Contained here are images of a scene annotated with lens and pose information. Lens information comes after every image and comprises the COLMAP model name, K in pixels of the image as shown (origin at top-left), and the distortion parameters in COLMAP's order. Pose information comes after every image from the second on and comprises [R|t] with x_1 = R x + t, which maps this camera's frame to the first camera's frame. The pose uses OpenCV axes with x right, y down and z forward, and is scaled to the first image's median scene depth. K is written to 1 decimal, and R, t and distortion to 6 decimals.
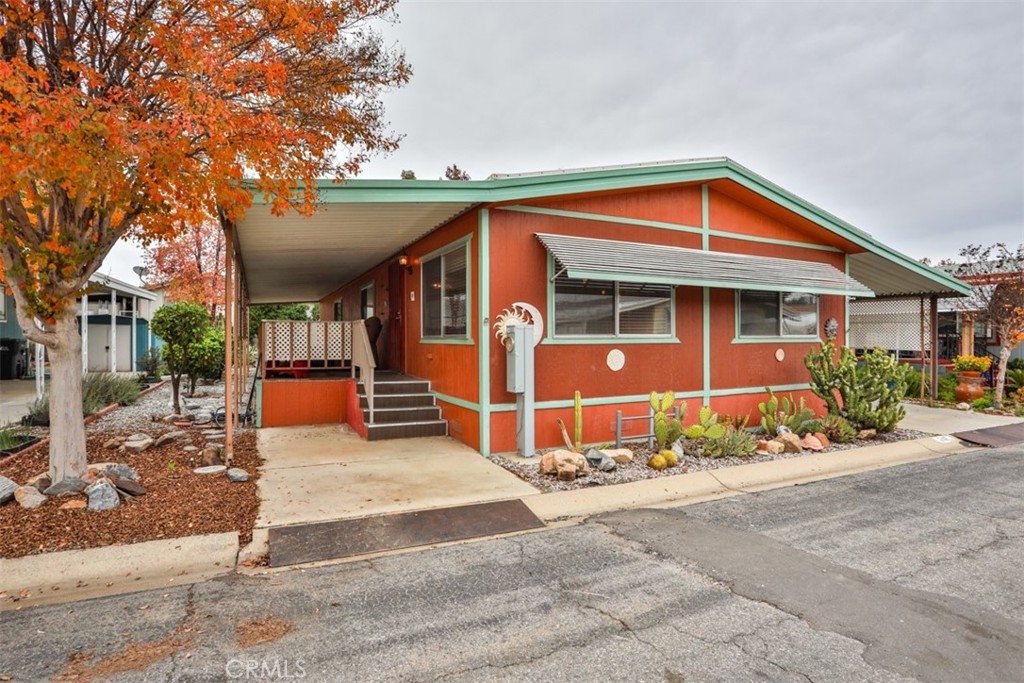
lens RADIAL K [[526.4, 0, 505.9], [0, 526.4, 341.0], [0, 0, 1]] dist [-0.067490, 0.025635]
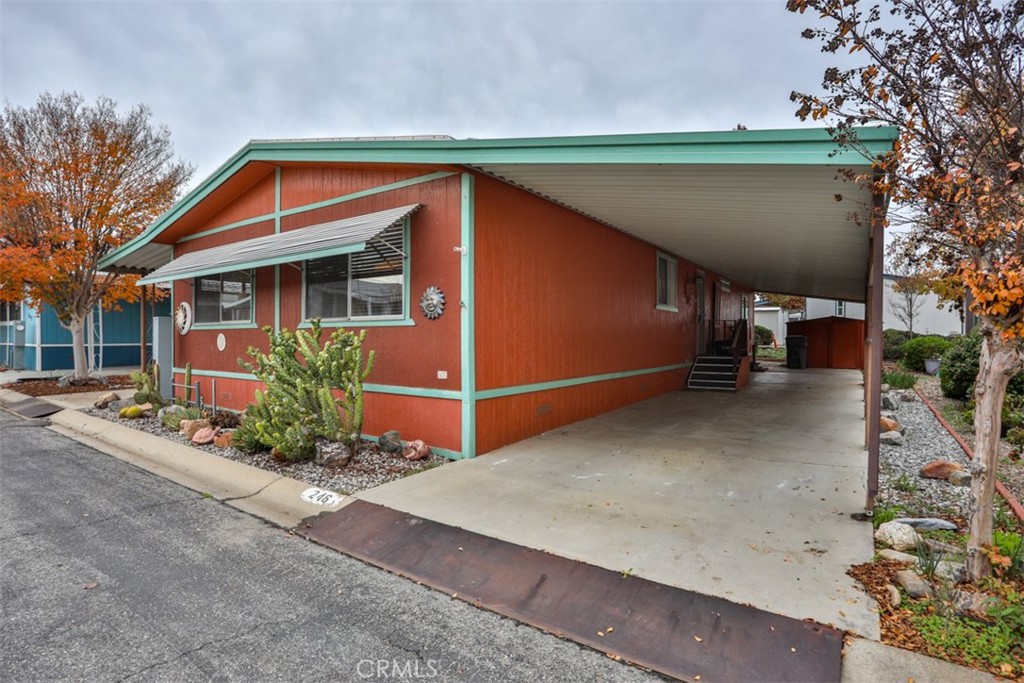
lens RADIAL K [[526.4, 0, 510.7], [0, 526.4, 334.9], [0, 0, 1]] dist [-0.067490, 0.025635]
pose [[0.489132, 0.001602, -0.872208, 1.533213], [0.000009, 0.999998, 0.001842, 0.015699], [0.872210, -0.000909, 0.489131, 0.953183]]
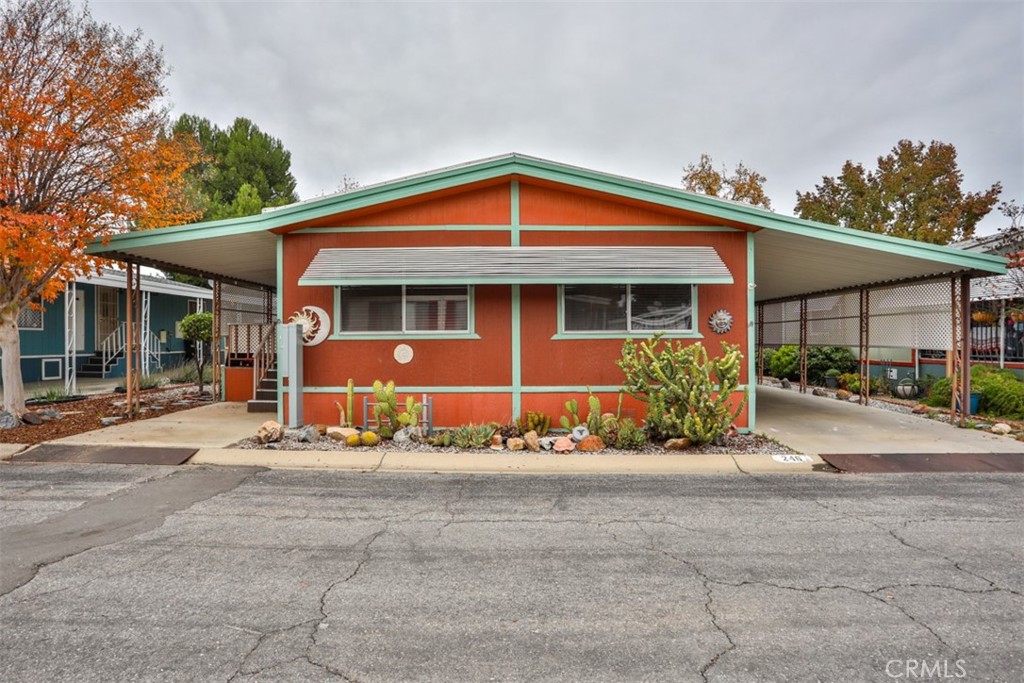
lens RADIAL K [[526.4, 0, 486.0], [0, 526.4, 348.9], [0, 0, 1]] dist [-0.067490, 0.025635]
pose [[0.894202, 0.003553, -0.447650, 0.829369], [0.001003, 0.999950, 0.009939, 0.013761], [0.447662, -0.009336, 0.894154, 0.071001]]
